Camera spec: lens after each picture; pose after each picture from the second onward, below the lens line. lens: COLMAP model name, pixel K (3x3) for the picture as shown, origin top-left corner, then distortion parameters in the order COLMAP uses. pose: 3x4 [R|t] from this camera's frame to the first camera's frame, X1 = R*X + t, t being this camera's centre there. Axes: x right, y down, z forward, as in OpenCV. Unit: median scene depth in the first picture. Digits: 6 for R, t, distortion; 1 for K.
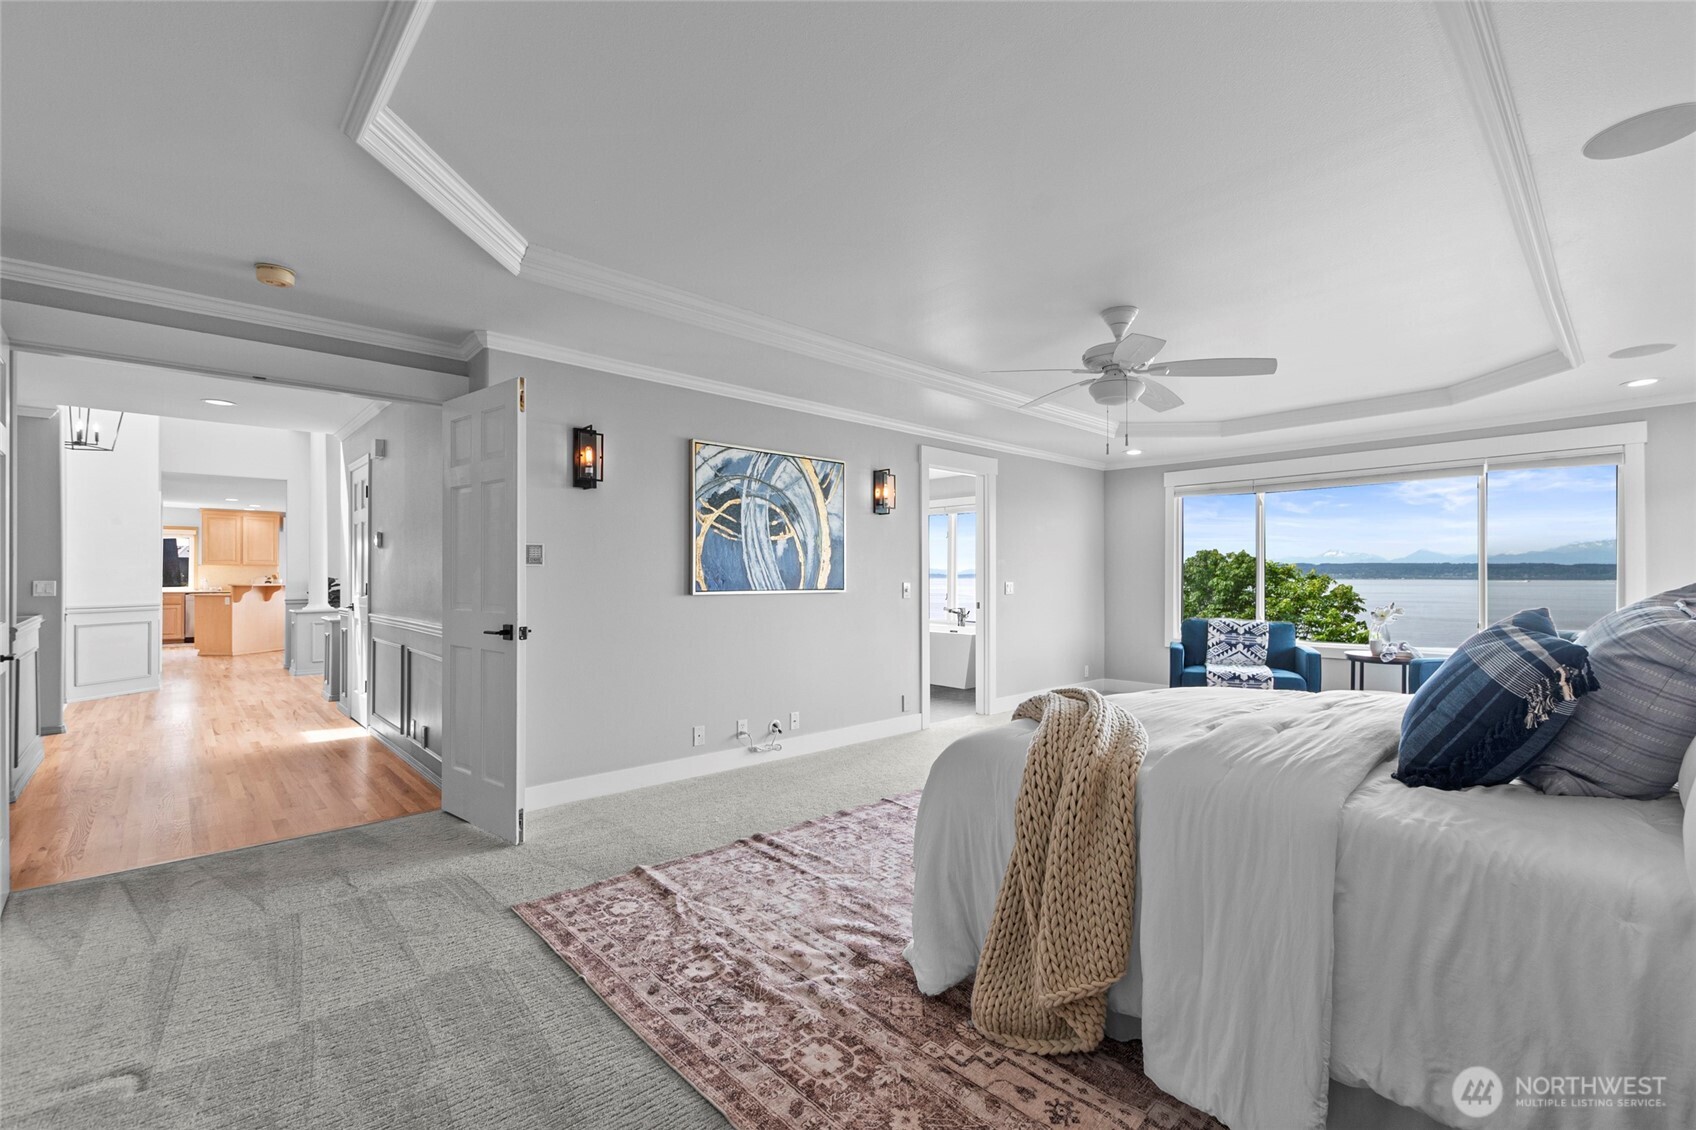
lens RADIAL K [[732.5, 0, 852.6], [0, 732.5, 573.5], [0, 0, 1]] dist [0.001652, -0.000025]
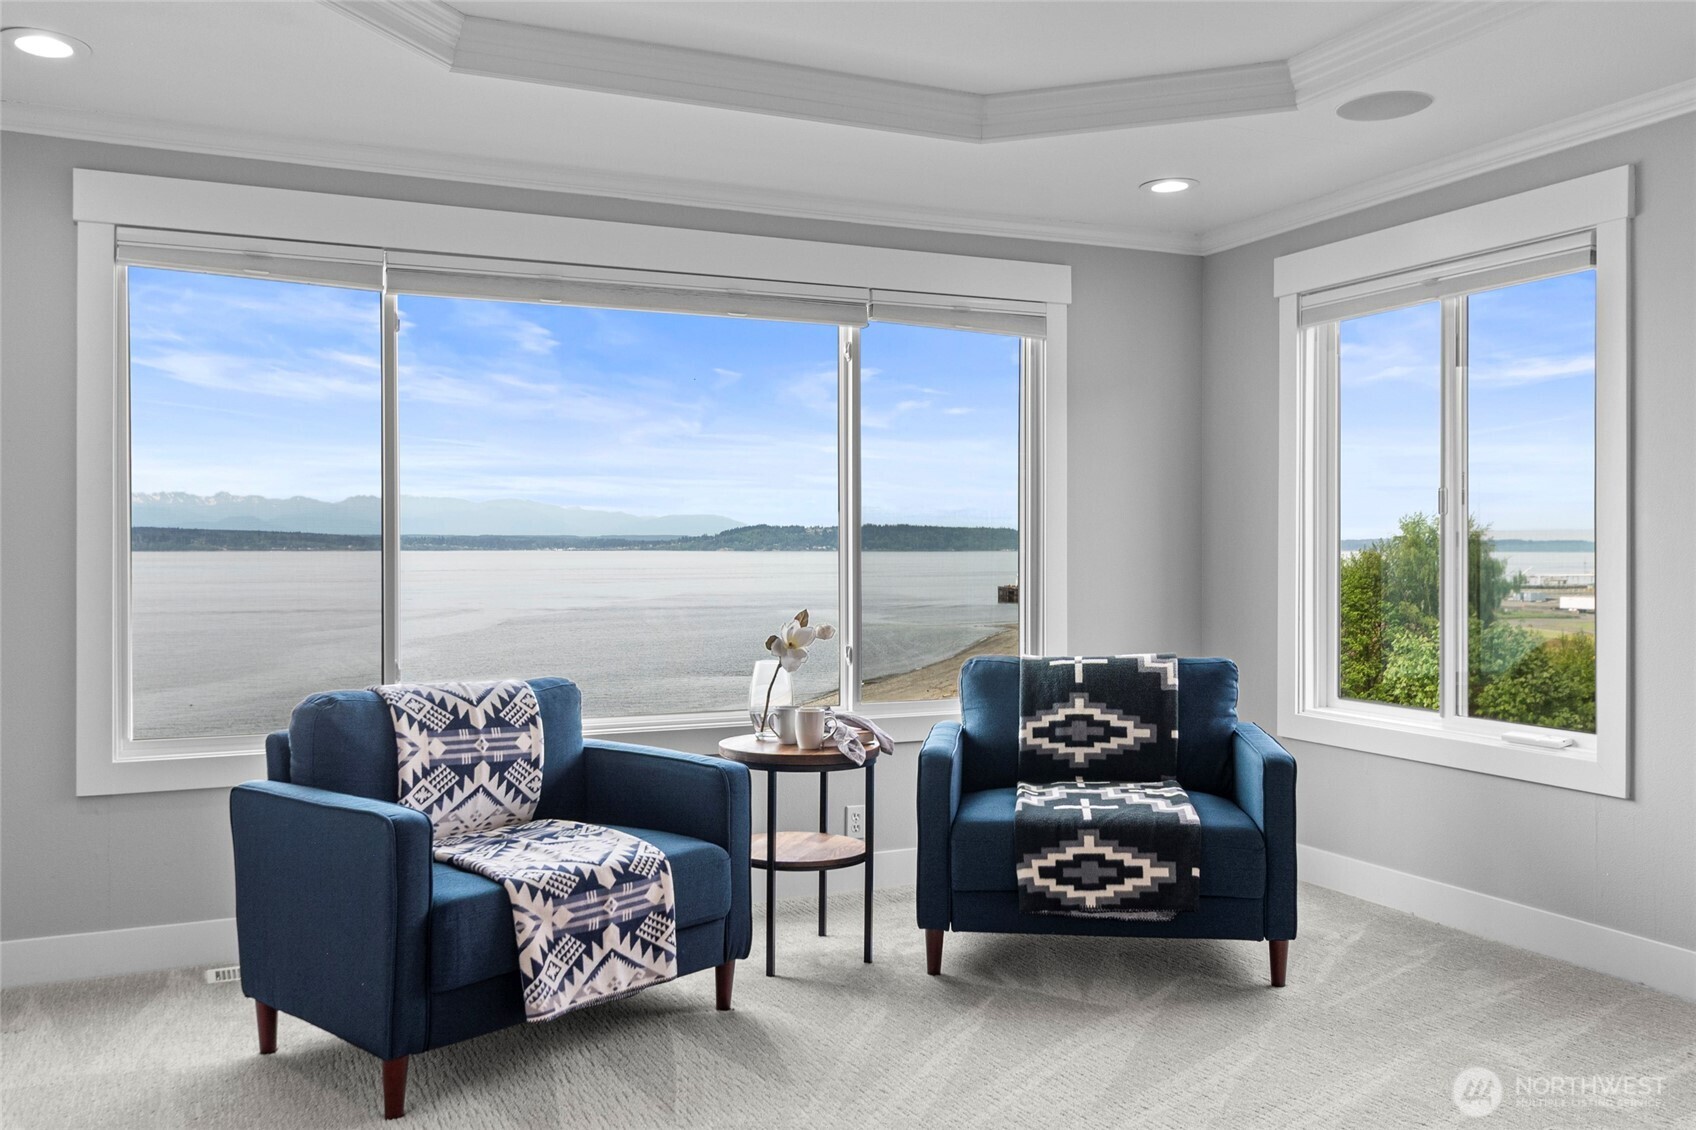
lens RADIAL K [[1433.1, 0, 851.4], [0, 1433.1, 558.5], [0, 0, 1]] dist [-0.005840, -0.000957]
pose [[0.312436, -0.004742, 0.949927, 0.004106], [-0.009090, 0.999927, 0.007982, 0.003853], [-0.949895, -0.011129, 0.312370, 0.665560]]
